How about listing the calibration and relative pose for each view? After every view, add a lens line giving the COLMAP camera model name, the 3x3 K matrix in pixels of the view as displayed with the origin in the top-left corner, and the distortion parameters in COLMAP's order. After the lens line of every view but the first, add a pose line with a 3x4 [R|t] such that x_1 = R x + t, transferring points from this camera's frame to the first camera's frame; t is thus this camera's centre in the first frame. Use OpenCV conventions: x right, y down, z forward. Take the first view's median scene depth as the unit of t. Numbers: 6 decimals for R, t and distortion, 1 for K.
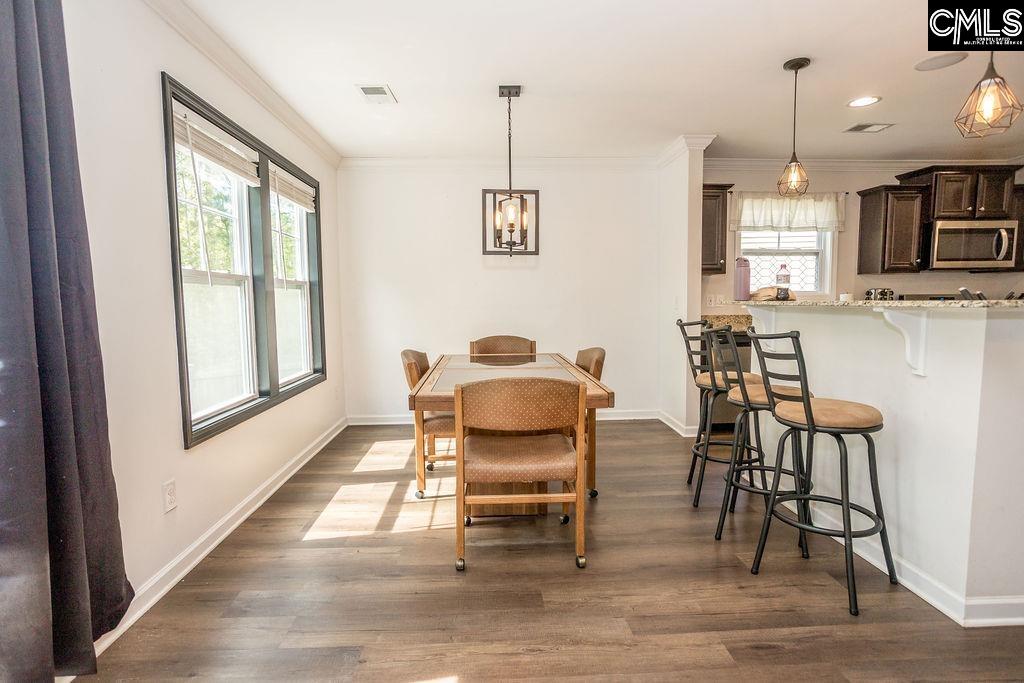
lens RADIAL K [[526.7, 0, 502.8], [0, 526.7, 342.6], [0, 0, 1]] dist [-0.048958, 0.030460]
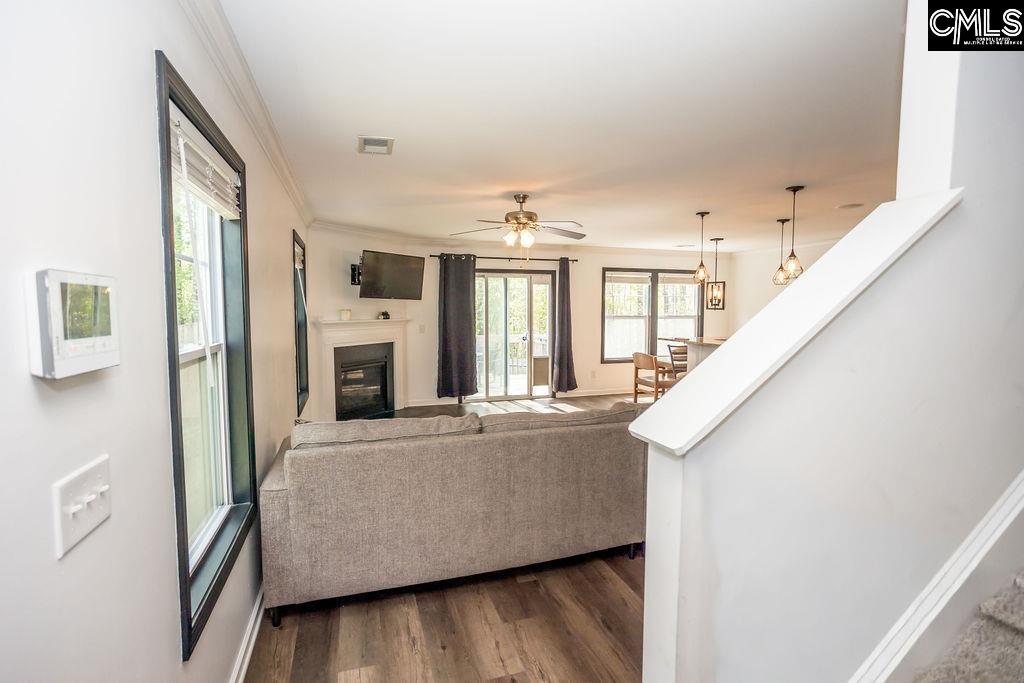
lens RADIAL K [[498.9, 0, 508.3], [0, 498.9, 342.0], [0, 0, 1]] dist [-0.039795, 0.029165]
pose [[0.273222, 0.080374, -0.958587, 2.001187], [-0.084518, 0.994655, 0.059309, -0.084451], [0.958231, 0.064814, 0.278555, -0.495859]]
